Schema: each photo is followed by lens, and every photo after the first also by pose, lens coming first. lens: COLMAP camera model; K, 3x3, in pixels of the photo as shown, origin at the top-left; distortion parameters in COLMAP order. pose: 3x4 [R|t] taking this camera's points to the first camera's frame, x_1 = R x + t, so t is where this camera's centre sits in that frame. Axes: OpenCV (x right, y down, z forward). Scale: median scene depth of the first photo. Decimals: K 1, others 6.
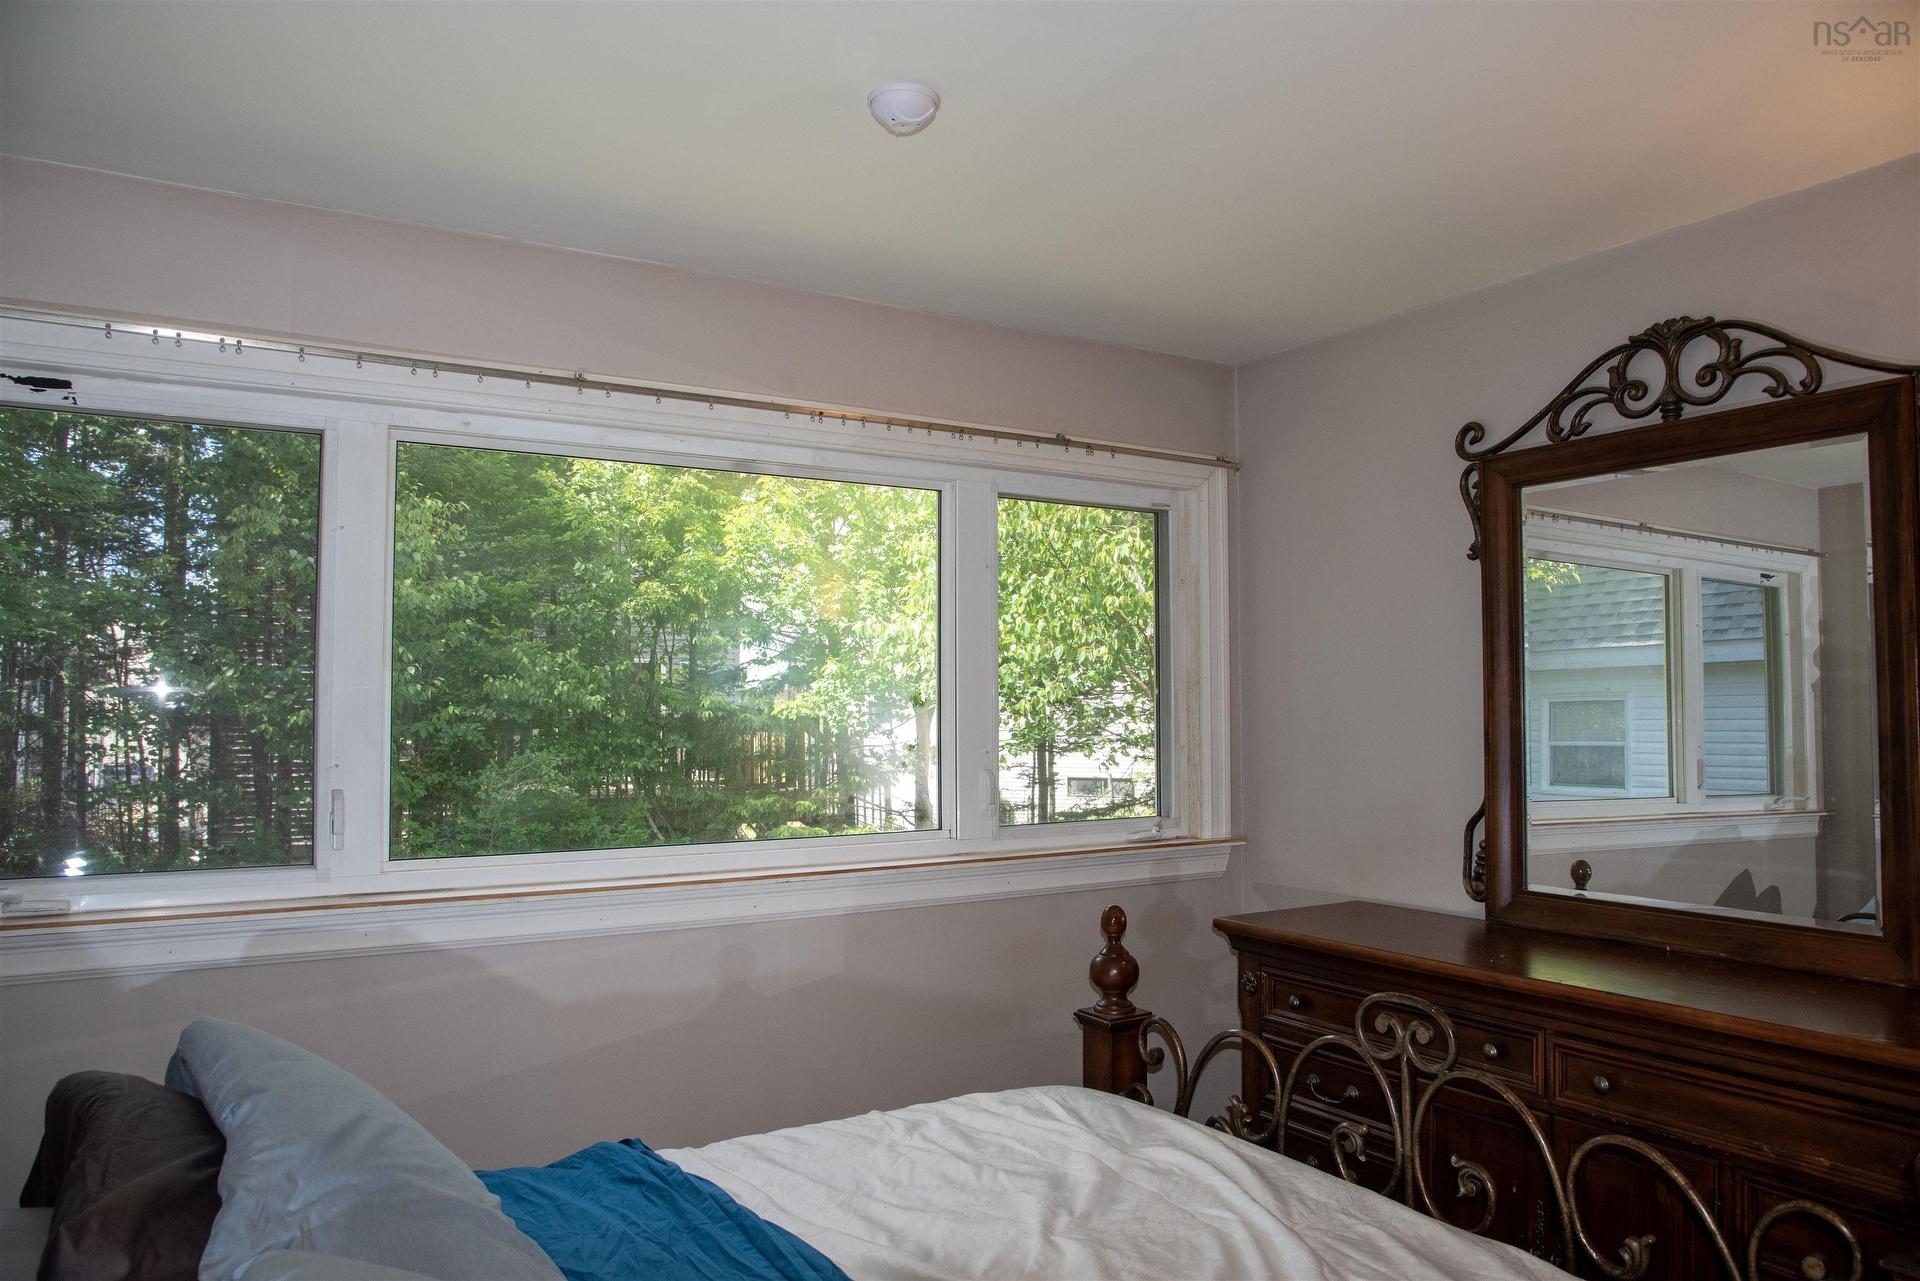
lens RADIAL K [[1309.7, 0, 960.0], [0, 1309.7, 640.5], [0, 0, 1]] dist [-0.118314, 0.060586]
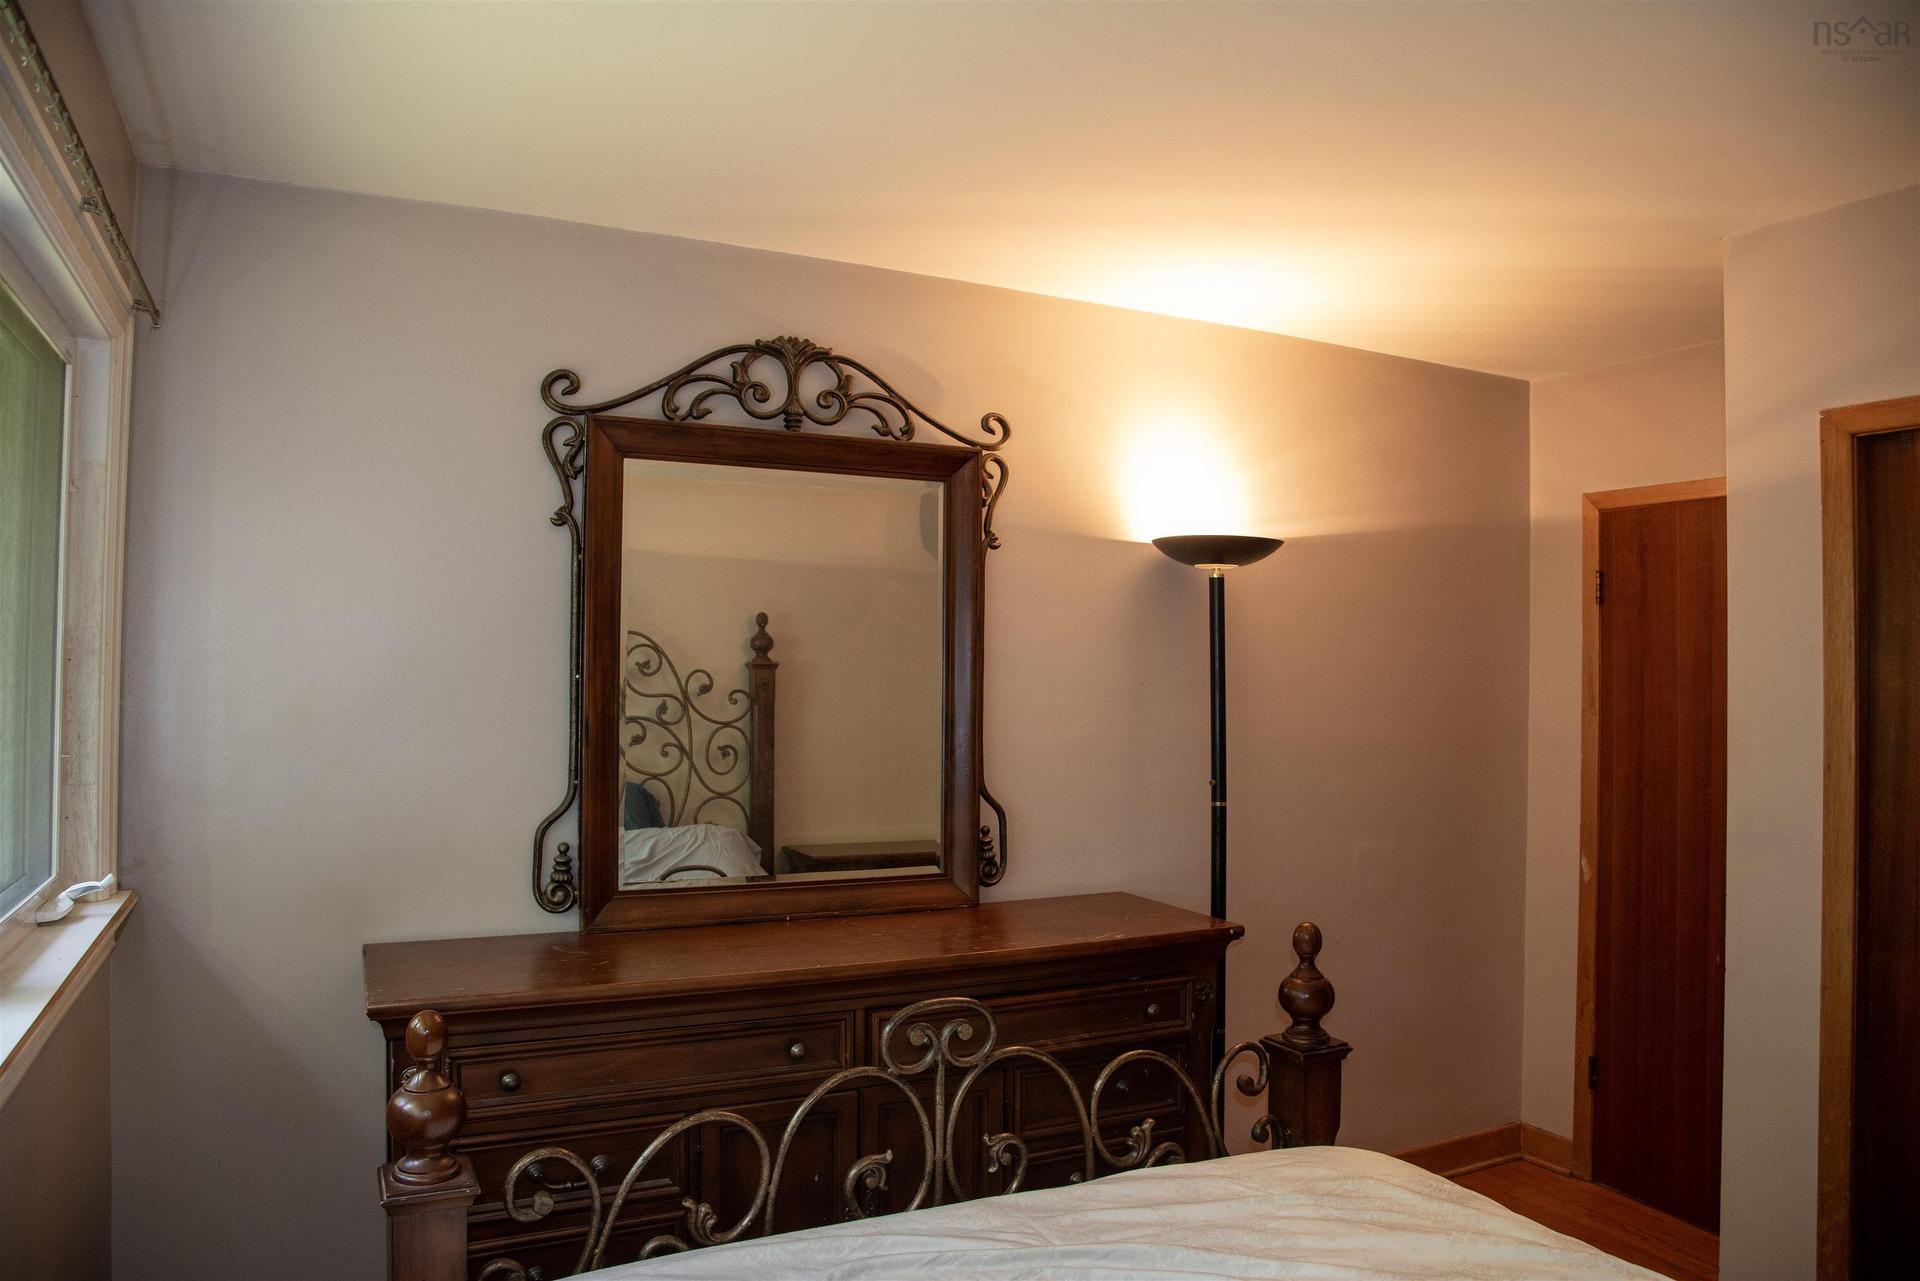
lens RADIAL K [[1309.7, 0, 960.0], [0, 1309.7, 640.5], [0, 0, 1]] dist [-0.118314, 0.060586]
pose [[0.073168, 0.030536, 0.996852, -0.520588], [-0.059352, 0.997893, -0.026212, 0.025245], [-0.995552, -0.057247, 0.074826, 0.747362]]
